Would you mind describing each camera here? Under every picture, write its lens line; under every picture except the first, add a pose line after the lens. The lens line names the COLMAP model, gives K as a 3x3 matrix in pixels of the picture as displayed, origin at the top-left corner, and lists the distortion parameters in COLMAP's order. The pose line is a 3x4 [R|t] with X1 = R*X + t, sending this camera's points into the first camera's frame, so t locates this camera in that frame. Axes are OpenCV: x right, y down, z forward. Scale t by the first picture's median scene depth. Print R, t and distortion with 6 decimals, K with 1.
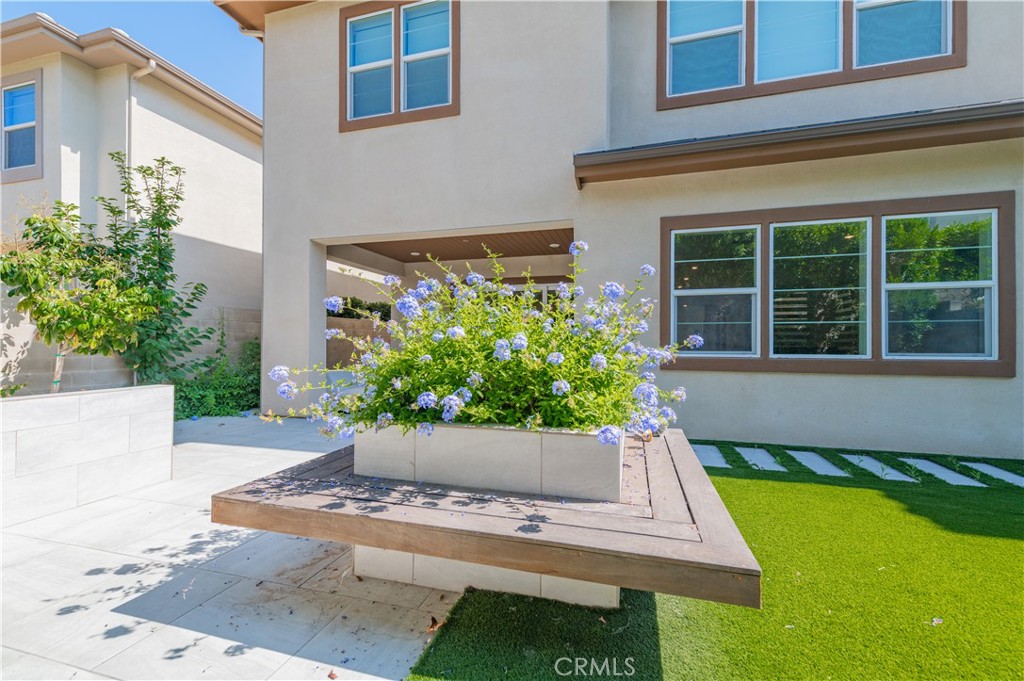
lens RADIAL K [[403.9, 0, 518.8], [0, 403.9, 338.6], [0, 0, 1]] dist [0.012981, -0.000178]
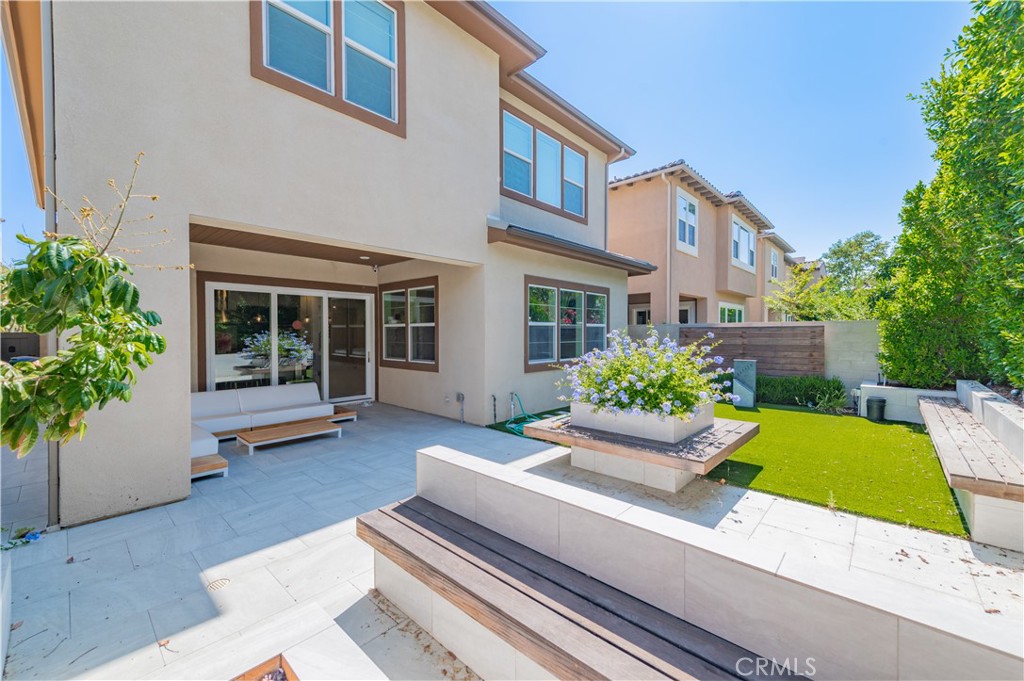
lens RADIAL K [[403.9, 0, 517.7], [0, 403.9, 338.6], [0, 0, 1]] dist [0.012981, -0.000178]
pose [[0.459704, -0.013422, 0.887971, -1.025204], [-0.000906, 0.999878, 0.015582, -0.082107], [-0.888072, -0.007967, 0.459635, 0.321825]]
